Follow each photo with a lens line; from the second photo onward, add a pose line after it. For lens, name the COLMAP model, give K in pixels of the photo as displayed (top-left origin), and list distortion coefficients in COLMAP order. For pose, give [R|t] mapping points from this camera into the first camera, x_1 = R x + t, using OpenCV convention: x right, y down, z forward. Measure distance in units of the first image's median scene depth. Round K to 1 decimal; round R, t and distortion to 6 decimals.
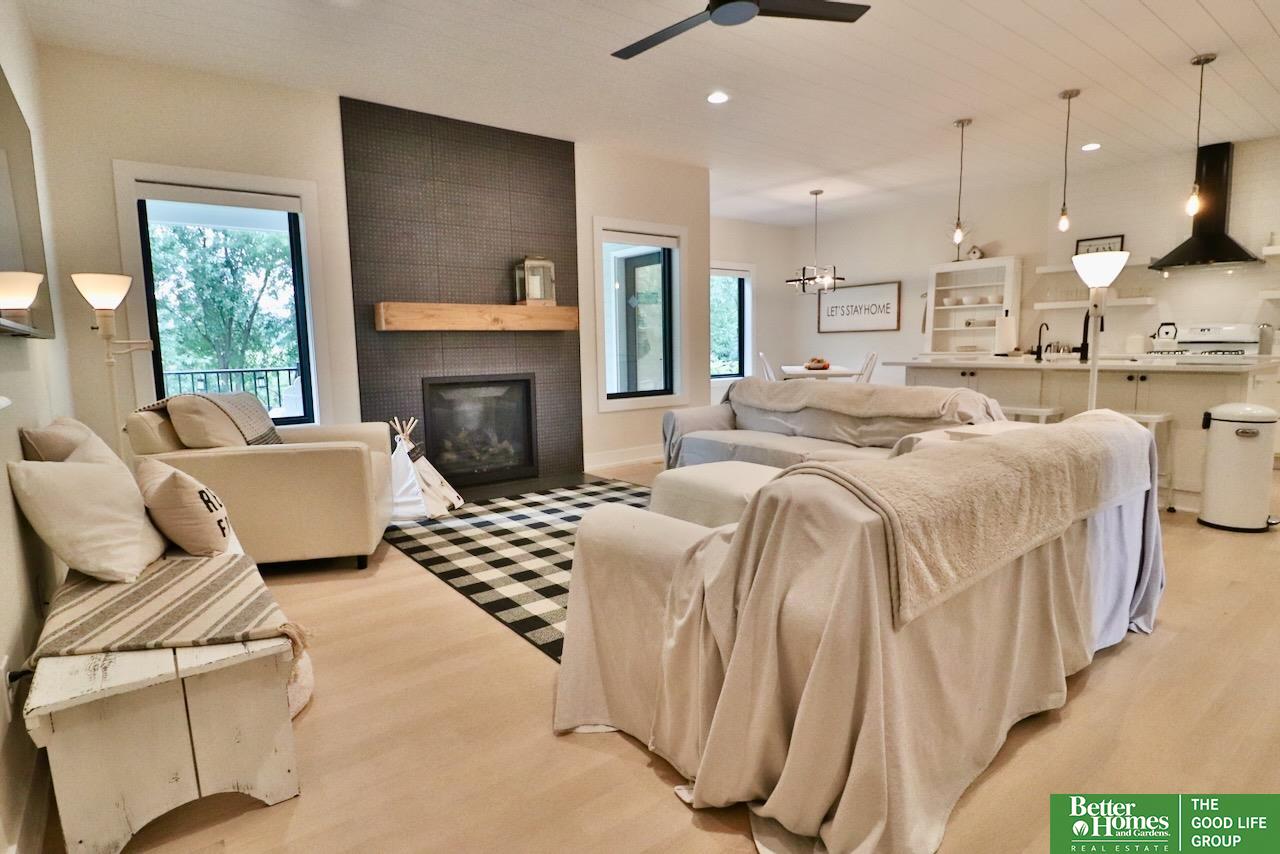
lens RADIAL K [[663.9, 0, 634.6], [0, 663.9, 429.7], [0, 0, 1]] dist [-0.002888, -0.008389]
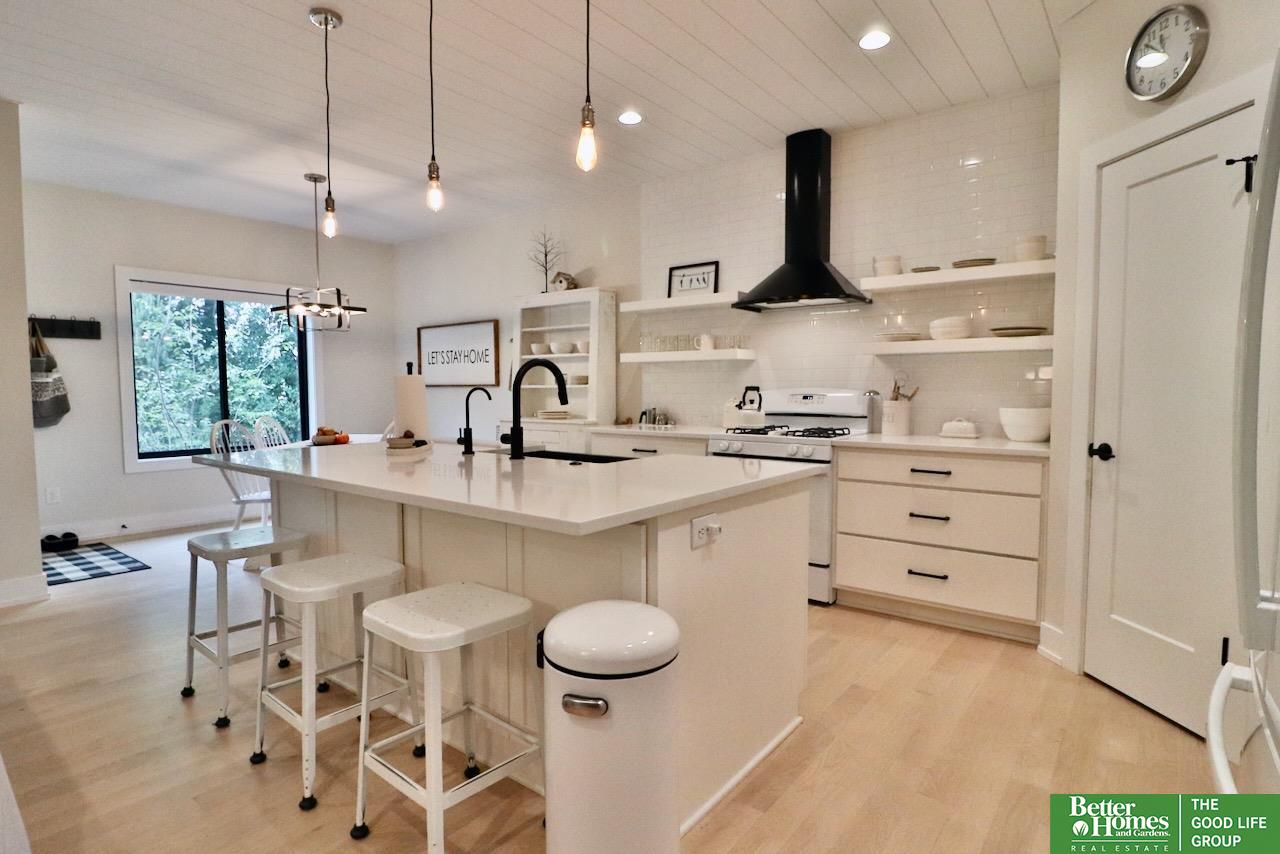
lens RADIAL K [[663.9, 0, 634.6], [0, 663.9, 429.7], [0, 0, 1]] dist [-0.002888, -0.008389]
pose [[0.969236, 0.000716, 0.246134, 0.502734], [0.015590, 0.997809, -0.064292, -0.072835], [-0.245641, 0.066152, 0.967101, 0.360354]]
